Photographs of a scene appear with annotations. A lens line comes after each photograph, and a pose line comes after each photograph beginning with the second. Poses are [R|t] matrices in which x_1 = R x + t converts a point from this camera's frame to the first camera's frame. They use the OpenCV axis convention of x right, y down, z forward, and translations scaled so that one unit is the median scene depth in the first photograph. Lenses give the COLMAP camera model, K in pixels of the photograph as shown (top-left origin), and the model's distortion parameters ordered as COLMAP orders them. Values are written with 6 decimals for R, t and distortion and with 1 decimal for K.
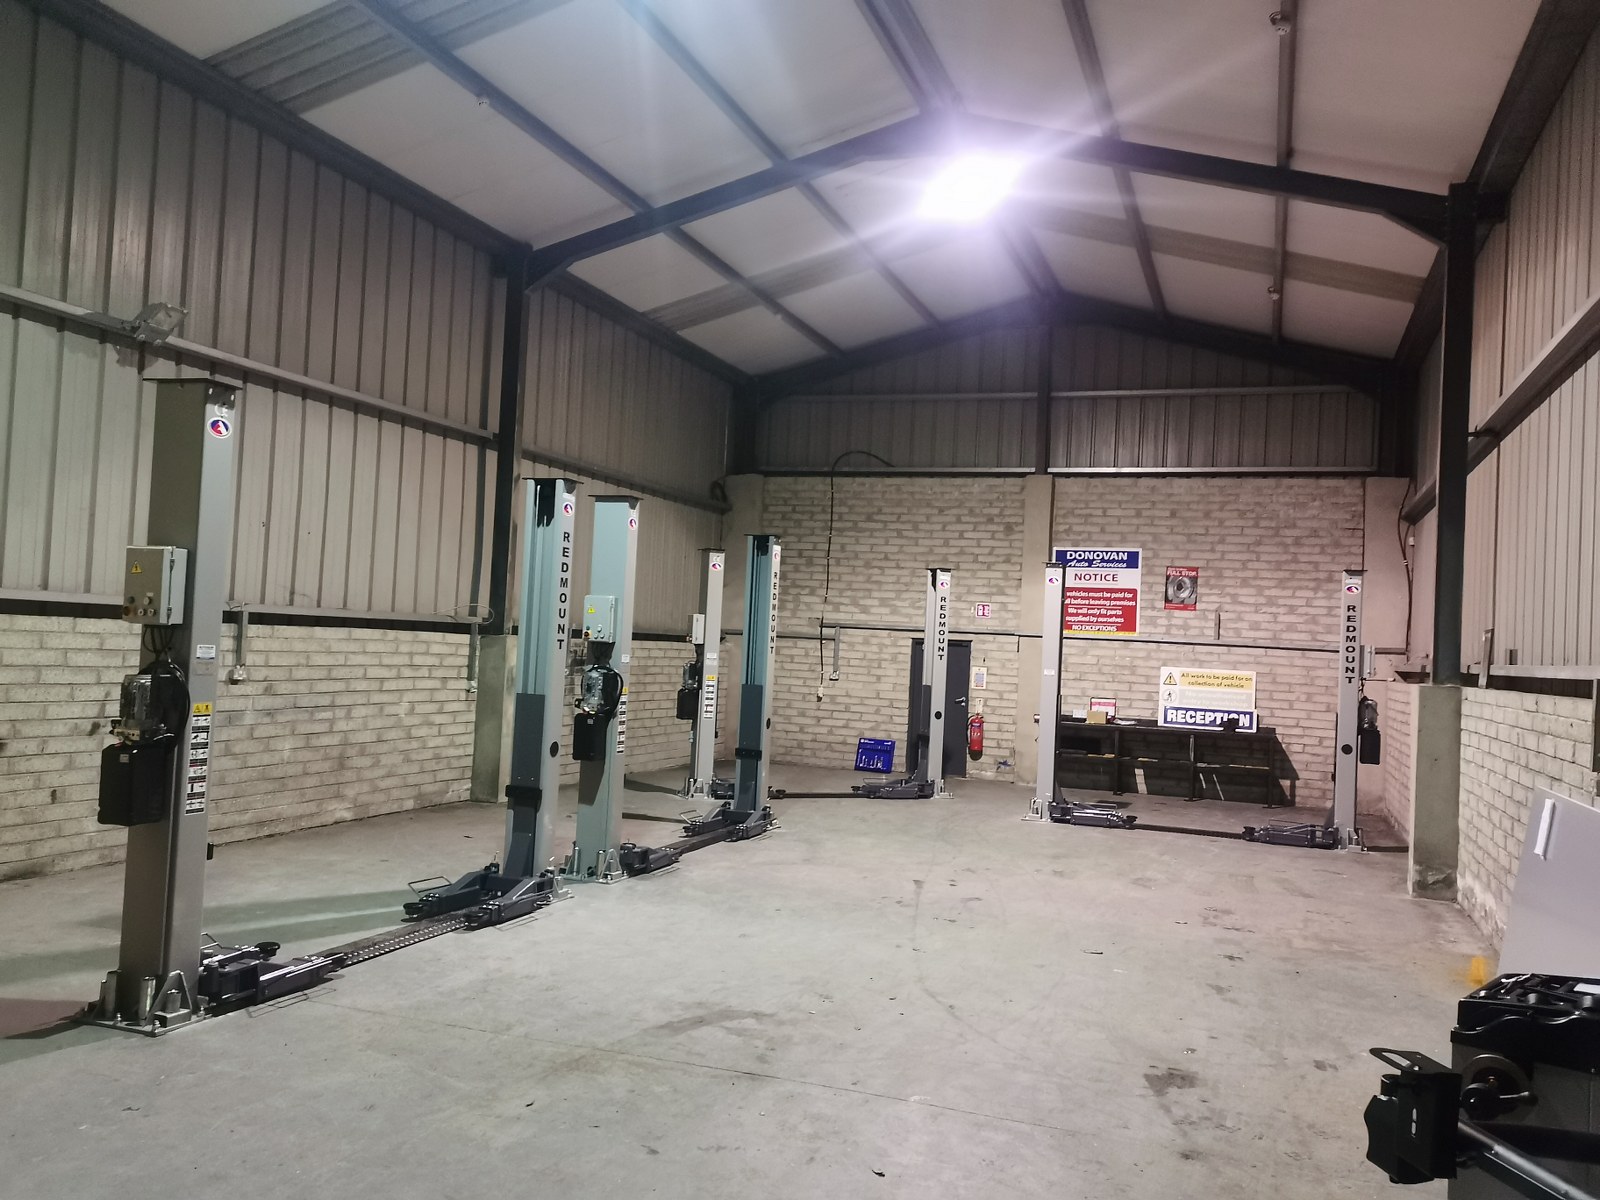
lens RADIAL K [[1287.8, 0, 823.8], [0, 1287.8, 604.1], [0, 0, 1]] dist [0.080132, -0.088836]
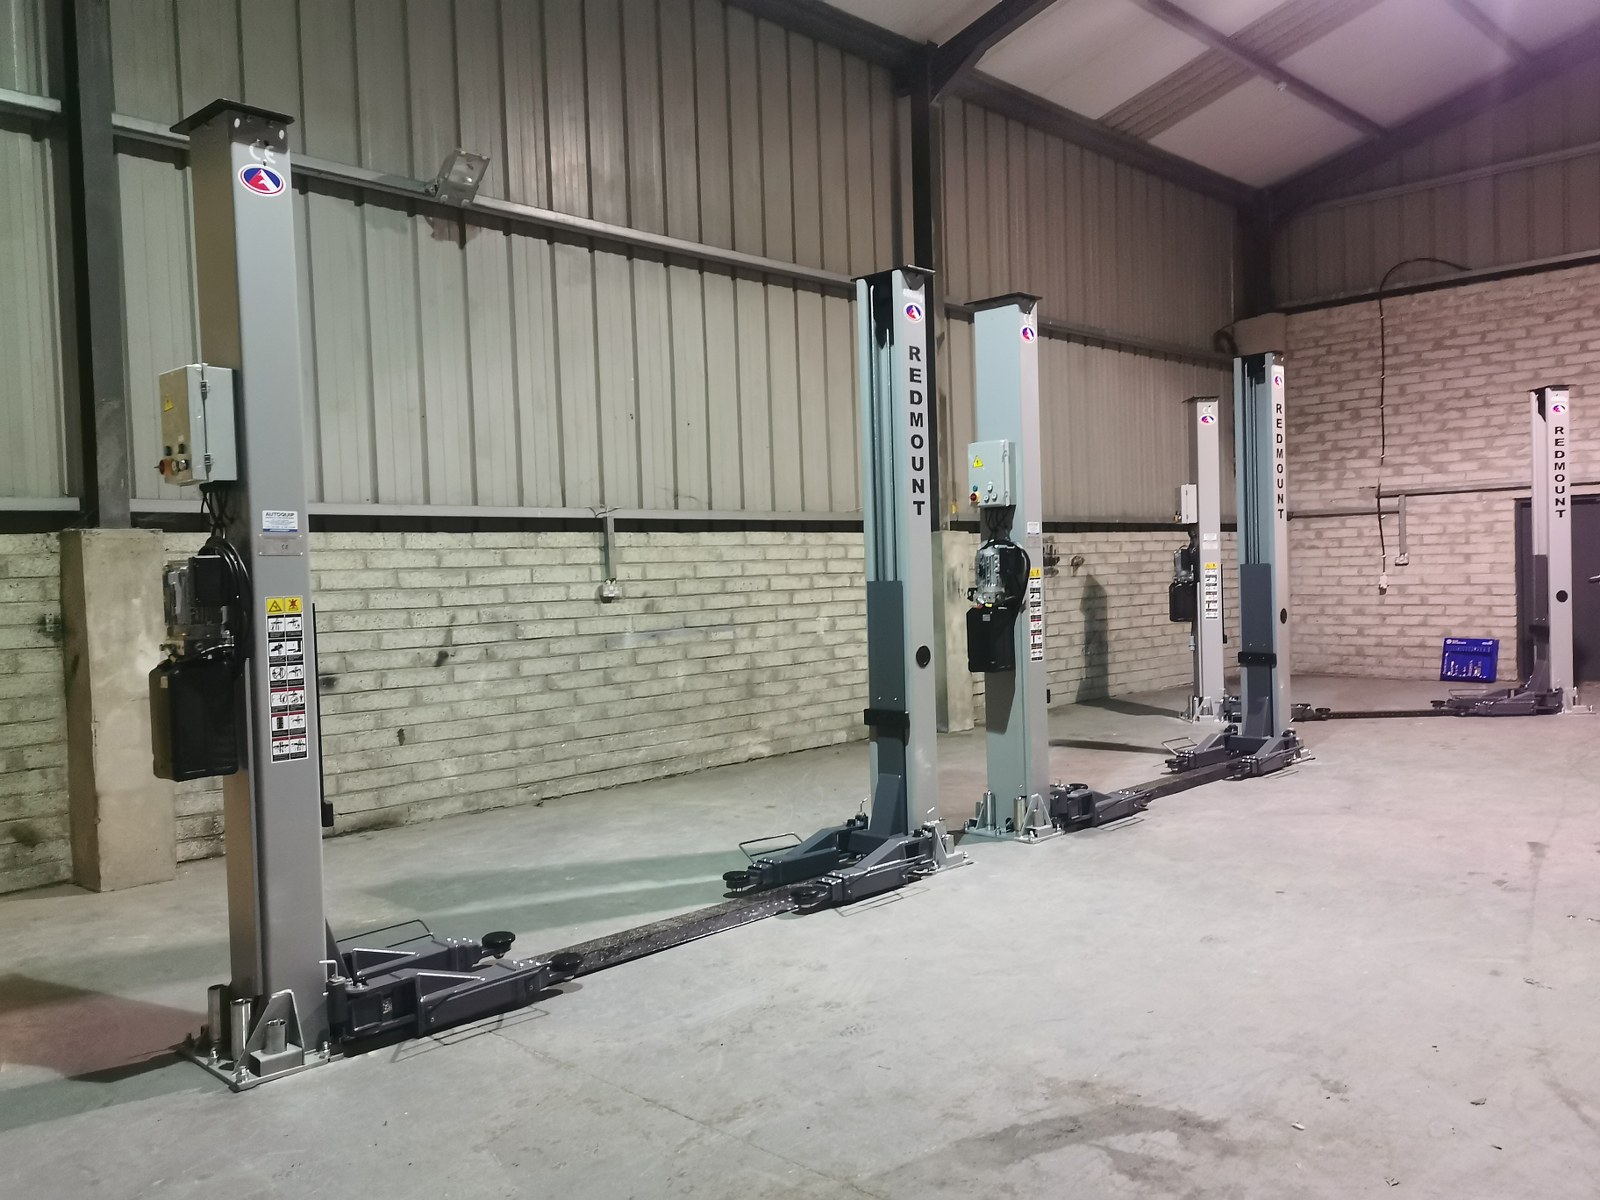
lens RADIAL K [[1282.3, 0, 818.9], [0, 1282.3, 603.6], [0, 0, 1]] dist [0.083415, -0.090093]
pose [[0.905566, -0.067200, -0.418850, 0.017996], [0.089553, 0.995404, 0.033915, 0.027343], [0.414646, -0.068222, 0.907422, 0.171649]]
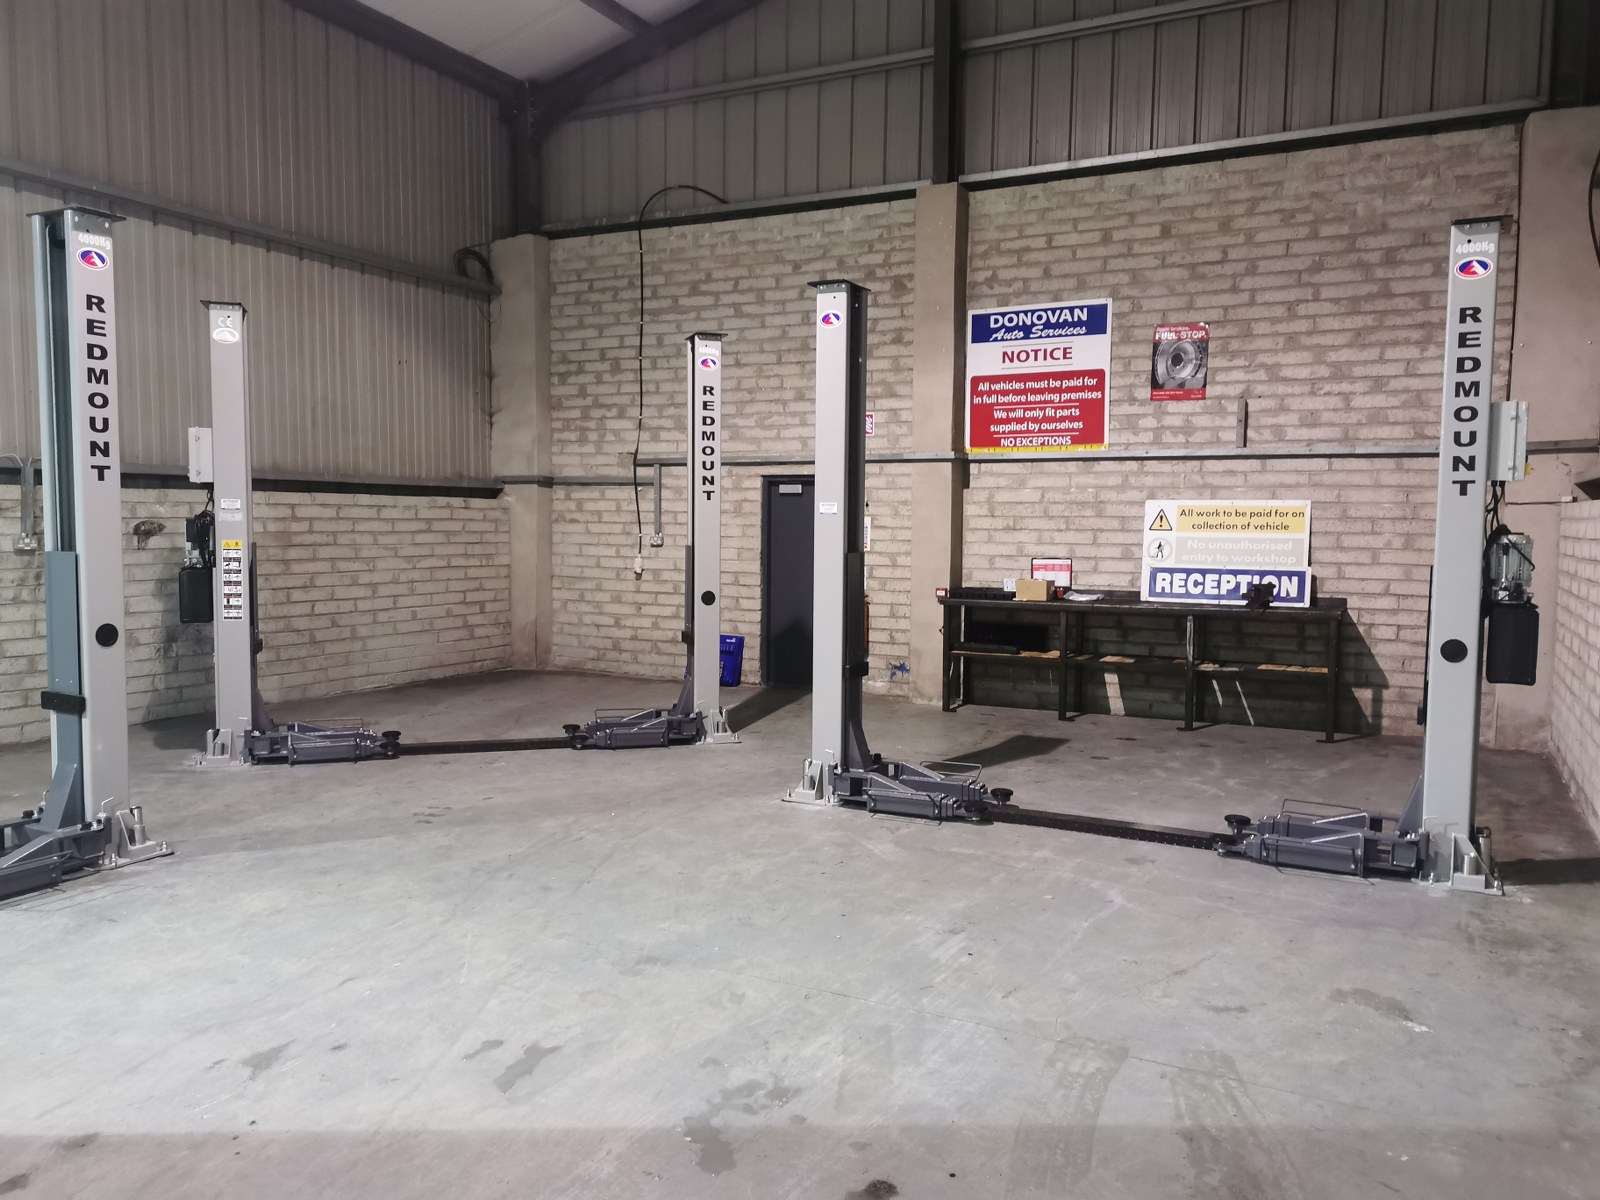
lens RADIAL K [[1230.1, 0, 808.4], [0, 1230.1, 606.6], [0, 0, 1]] dist [0.071299, -0.065256]
pose [[0.990176, -0.030913, -0.136364, 0.187558], [0.044137, 0.994494, 0.095043, 0.036982], [0.132675, -0.100128, 0.986089, 0.430584]]
